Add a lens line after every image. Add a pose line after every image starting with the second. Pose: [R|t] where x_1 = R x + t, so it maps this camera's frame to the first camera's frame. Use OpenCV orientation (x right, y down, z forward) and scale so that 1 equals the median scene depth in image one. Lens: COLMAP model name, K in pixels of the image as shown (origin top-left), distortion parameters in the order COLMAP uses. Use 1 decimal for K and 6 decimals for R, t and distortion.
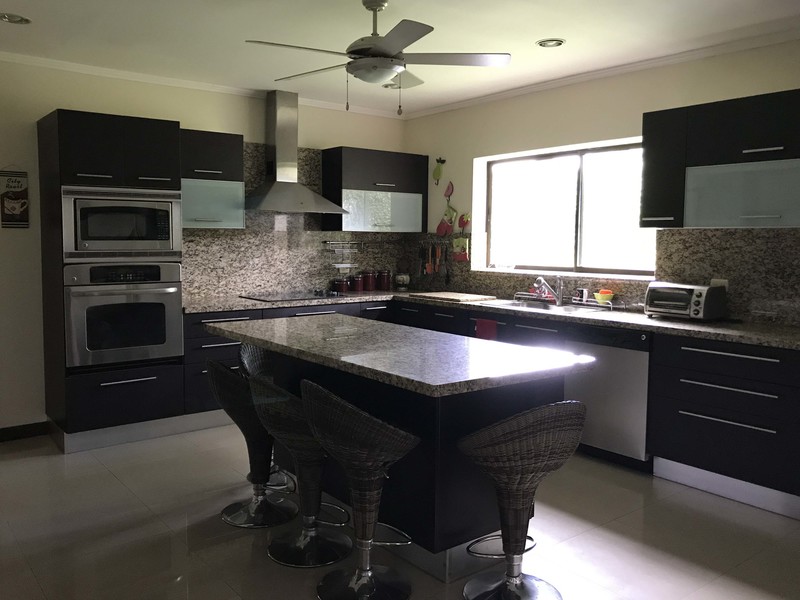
lens RADIAL K [[667.9, 0, 400.4], [0, 667.9, 299.4], [0, 0, 1]] dist [0.040832, -0.060389]
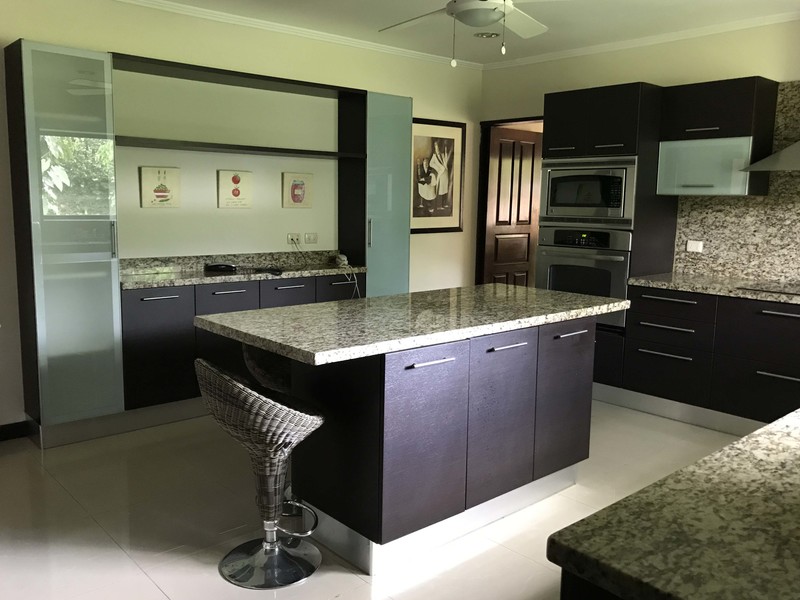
lens RADIAL K [[667.9, 0, 401.2], [0, 667.9, 299.5], [0, 0, 1]] dist [0.040832, -0.060389]
pose [[0.065762, 0.141274, -0.987784, 0.532312], [-0.108900, 0.985030, 0.133630, -0.044461], [0.991875, 0.098782, 0.080162, 0.525857]]
